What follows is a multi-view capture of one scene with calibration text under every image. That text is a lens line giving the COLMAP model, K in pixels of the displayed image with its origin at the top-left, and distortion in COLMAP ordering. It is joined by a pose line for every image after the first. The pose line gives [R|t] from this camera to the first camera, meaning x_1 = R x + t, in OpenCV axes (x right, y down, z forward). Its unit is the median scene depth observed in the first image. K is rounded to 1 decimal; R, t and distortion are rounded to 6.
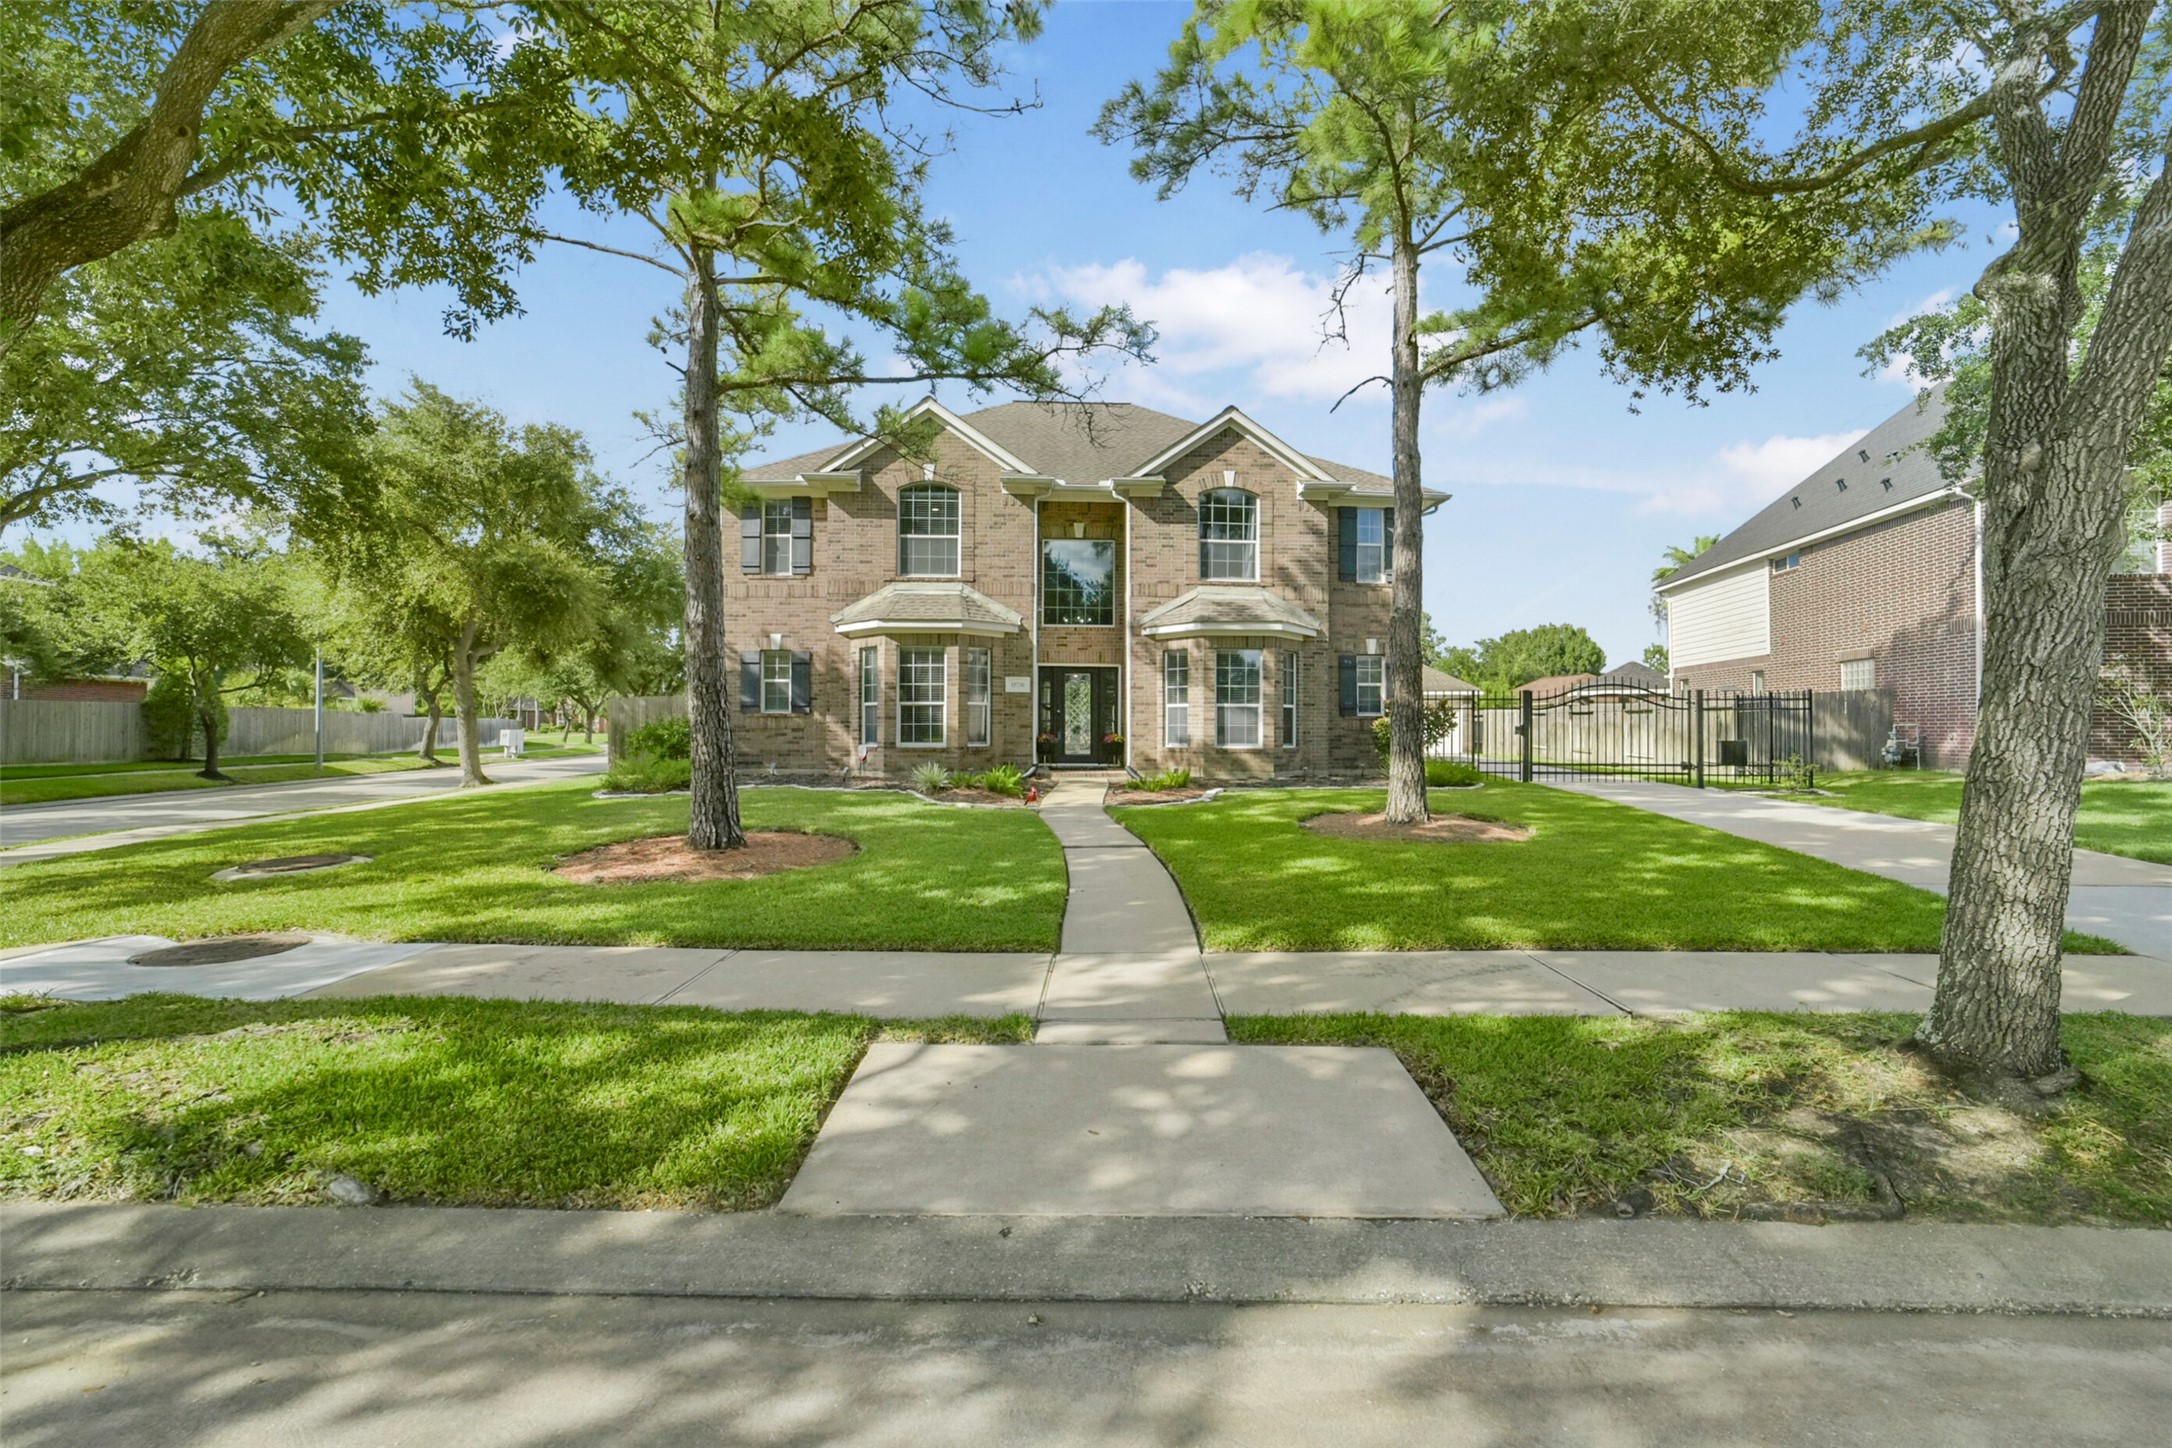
lens RADIAL K [[857.3, 0, 1090.7], [0, 857.3, 722.1], [0, 0, 1]] dist [-0.040935, 0.009374]
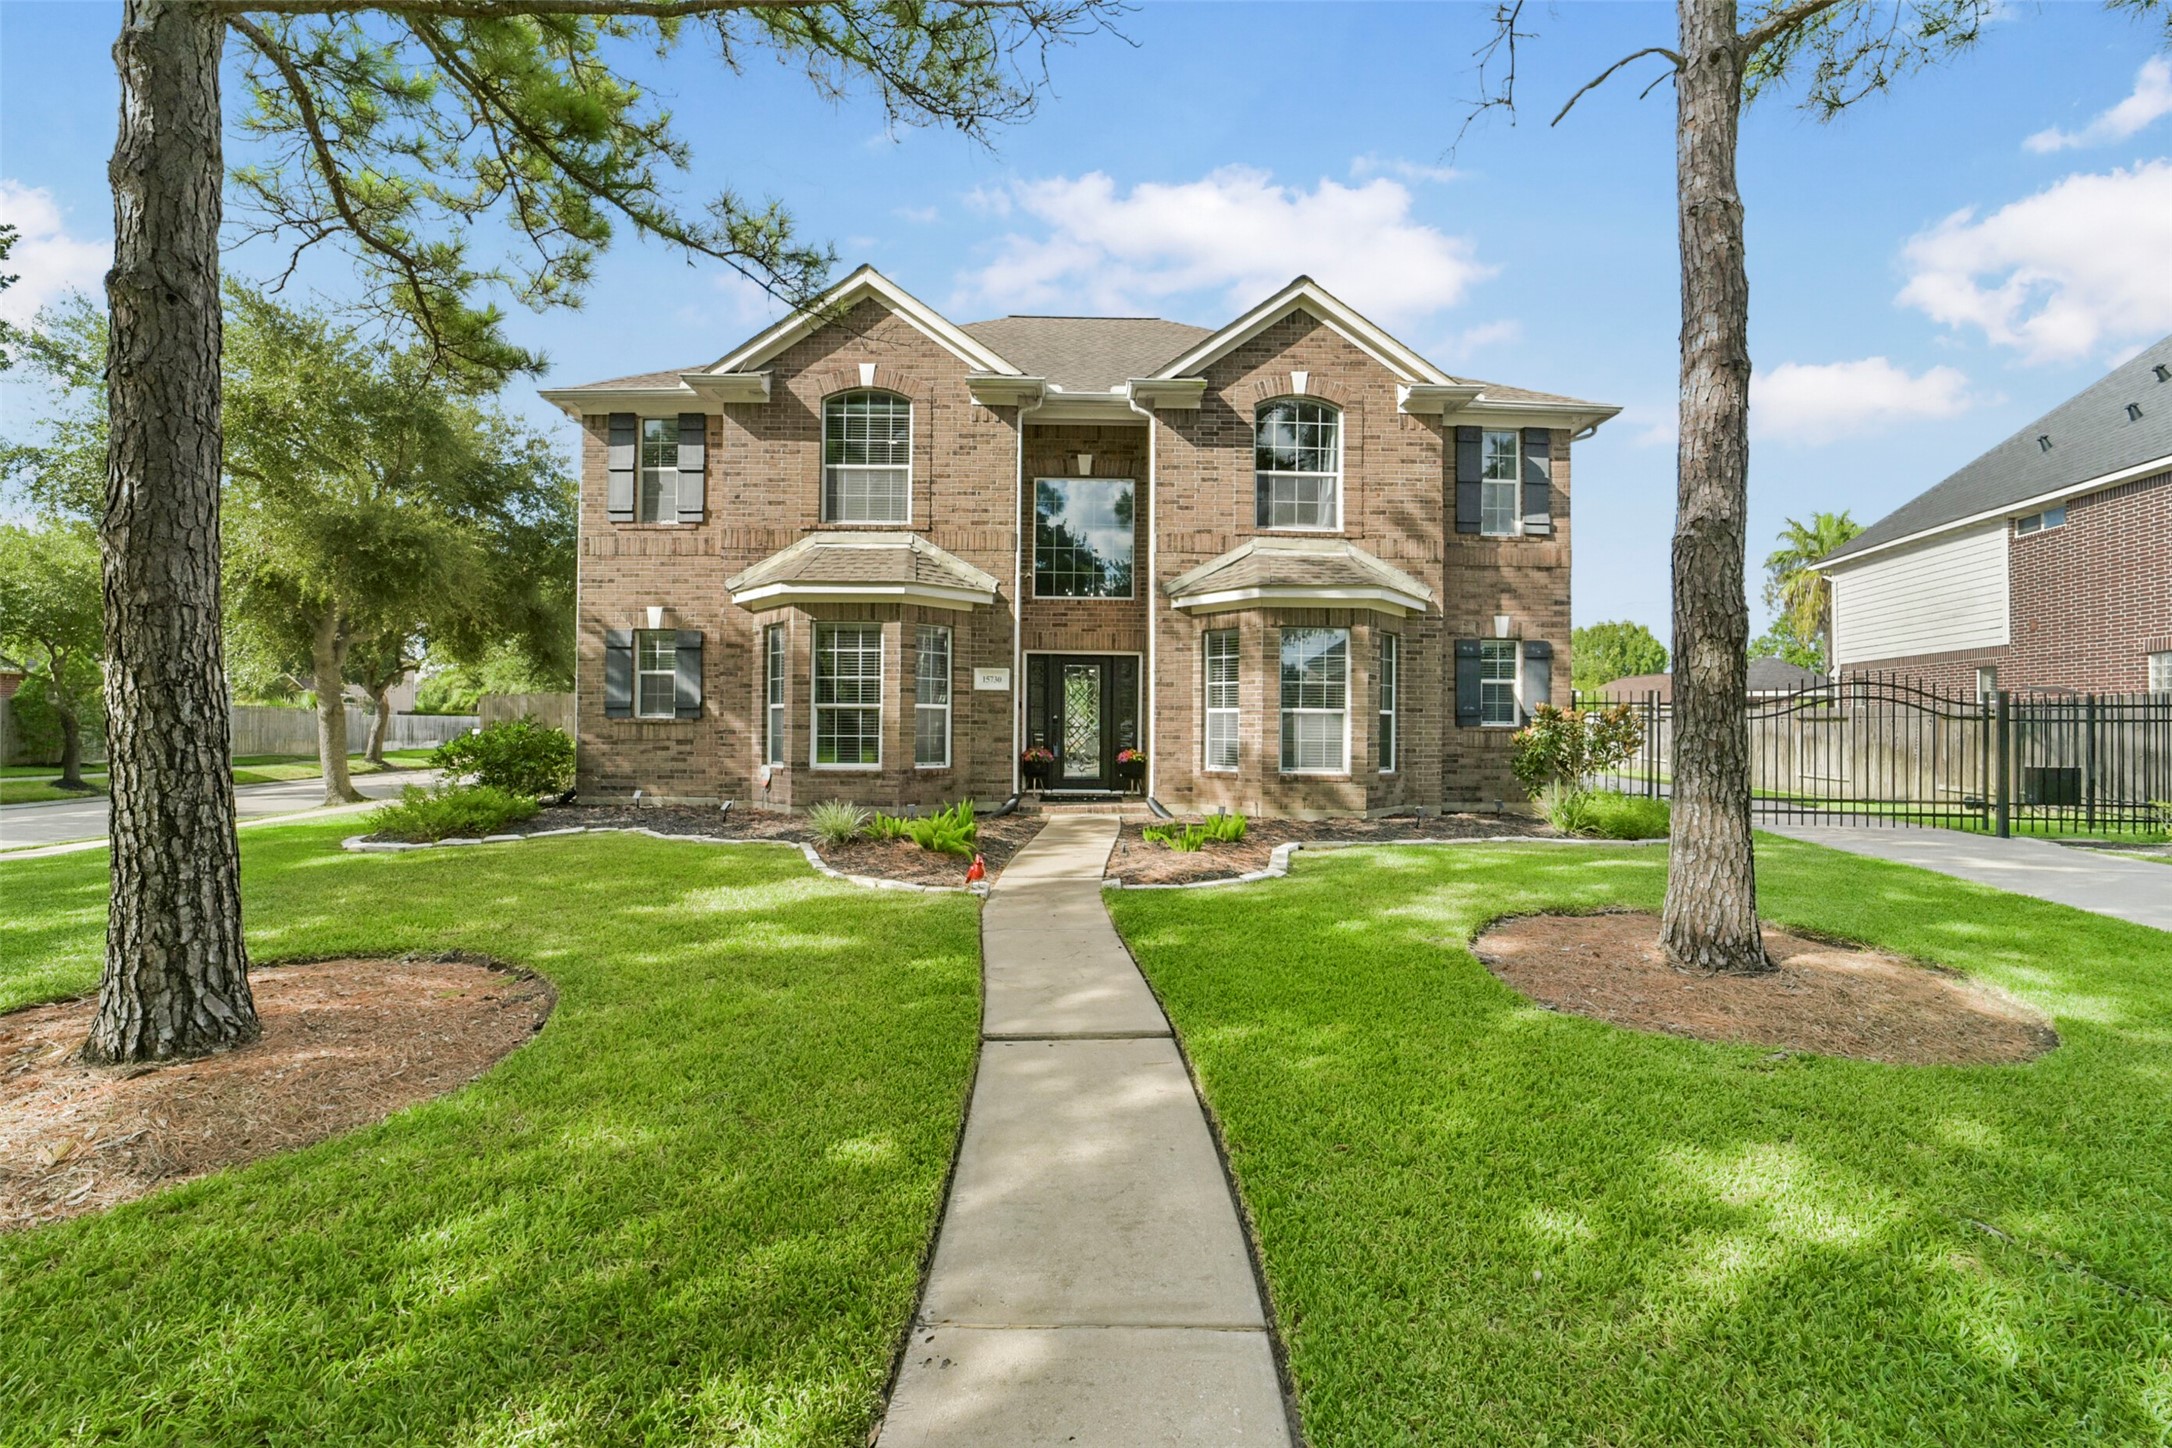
lens RADIAL K [[857.3, 0, 1090.7], [0, 857.3, 722.1], [0, 0, 1]] dist [-0.040935, 0.009374]
pose [[0.999288, 0.005806, -0.037275, 0.020789], [-0.005768, 0.999983, 0.001135, -0.010113], [0.037281, -0.000919, 0.999304, 0.309999]]
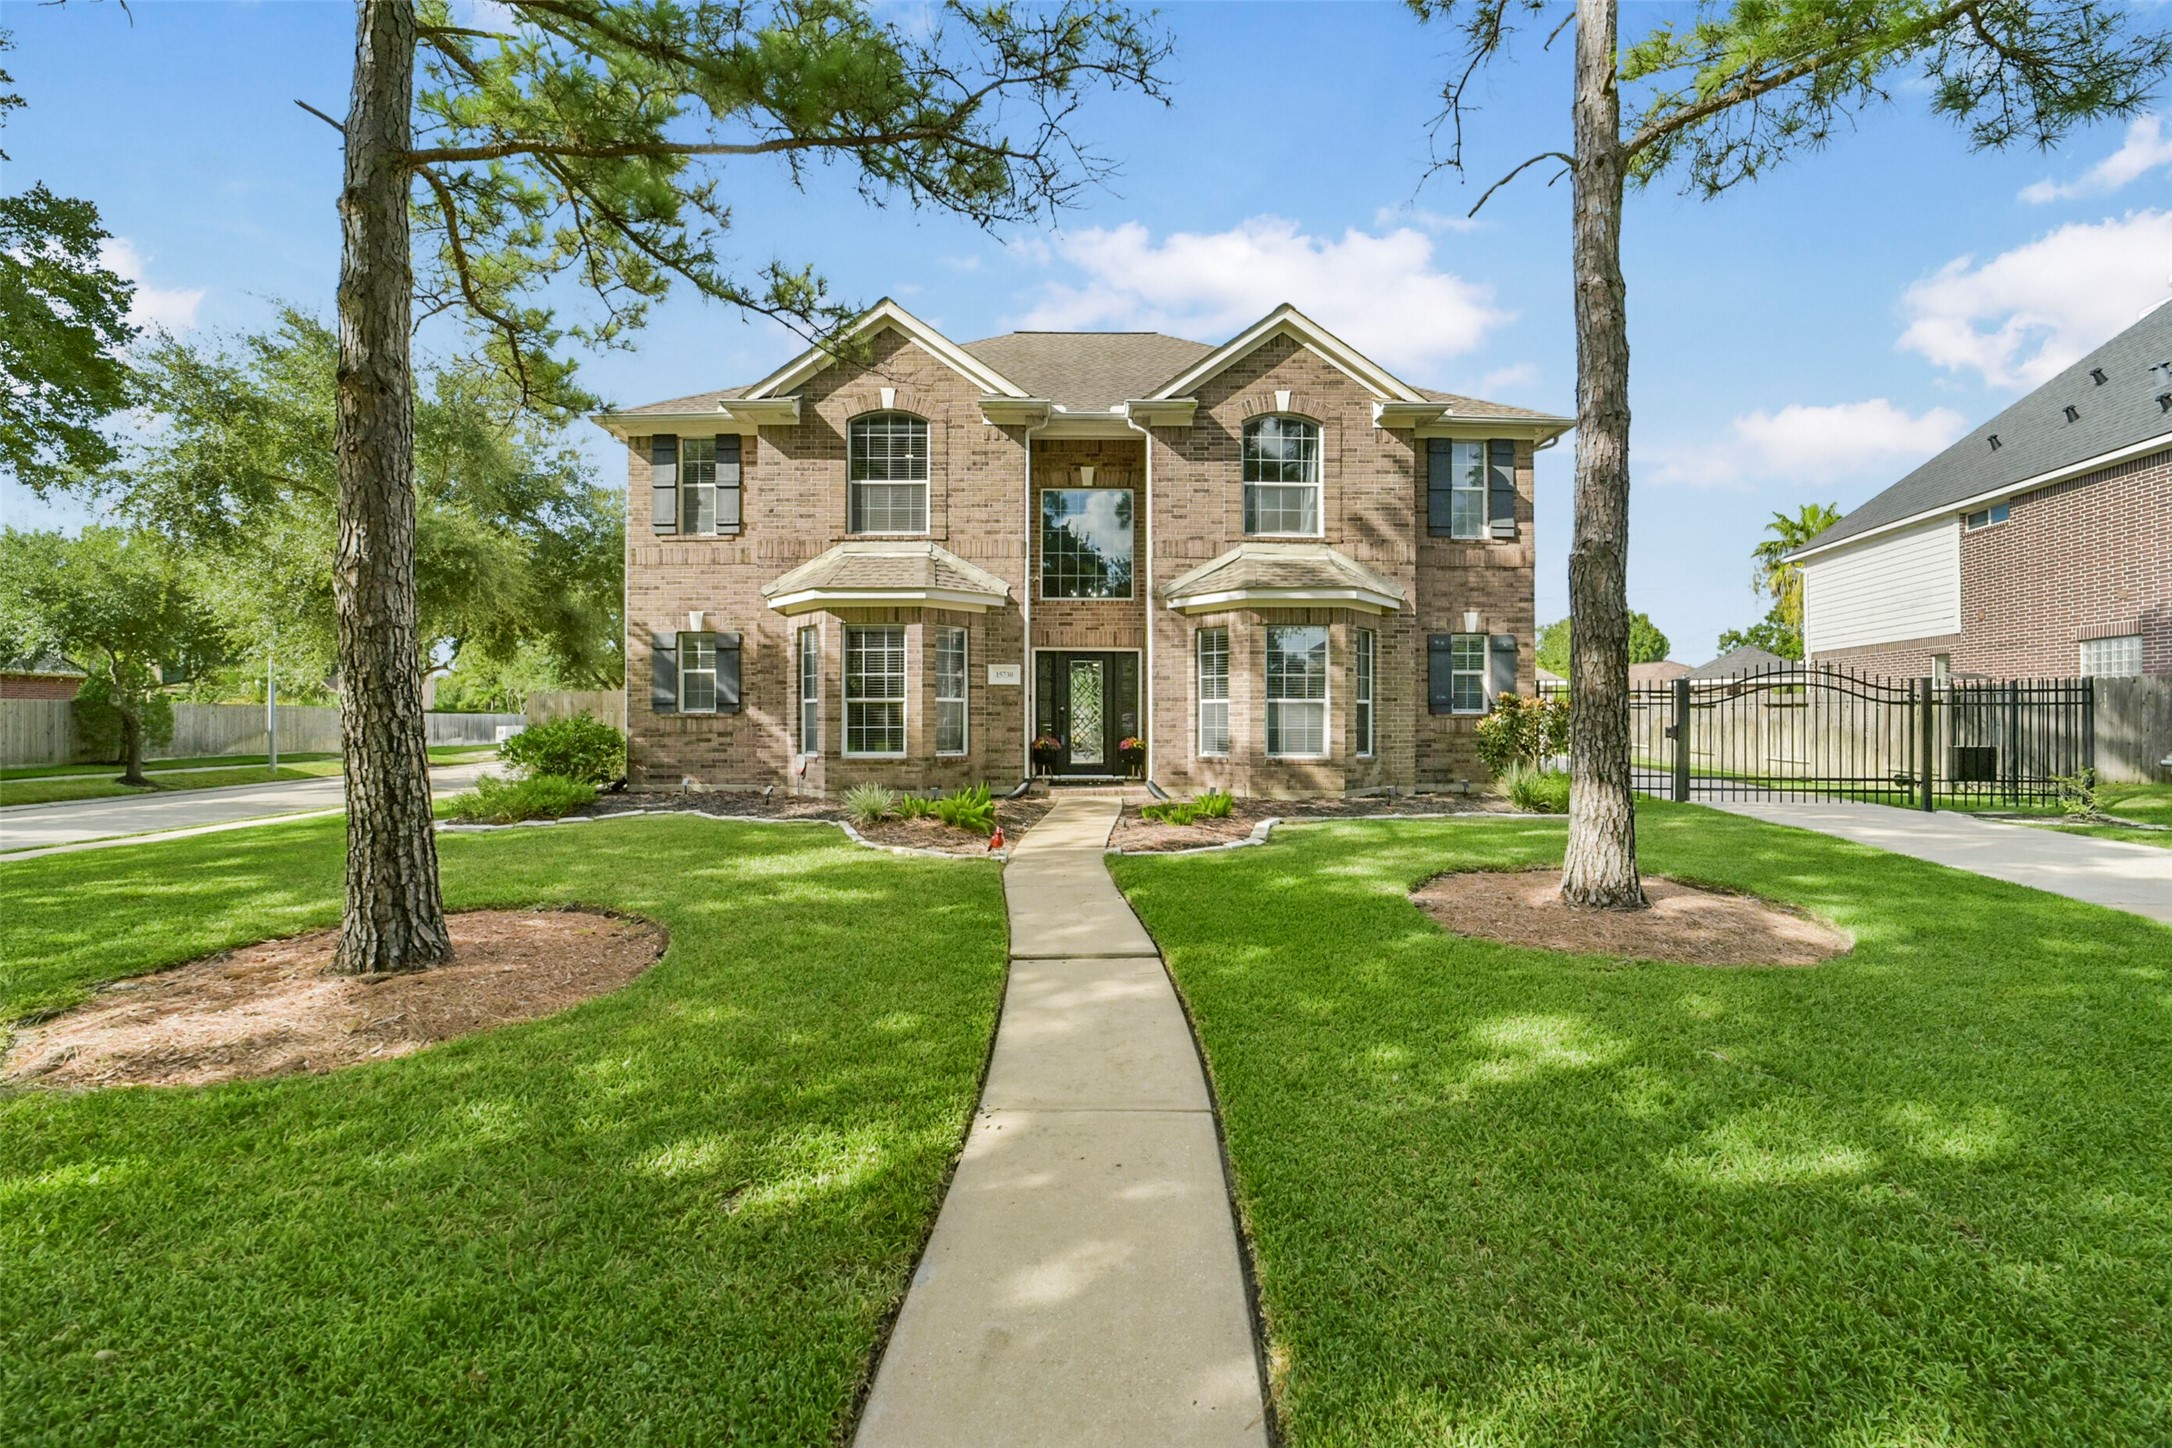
lens RADIAL K [[857.3, 0, 1090.7], [0, 857.3, 722.1], [0, 0, 1]] dist [-0.040935, 0.009374]
pose [[0.999066, -0.002378, -0.043143, 0.024510], [0.002802, 0.999948, 0.009786, -0.008594], [0.043117, -0.009898, 0.999021, 0.240357]]
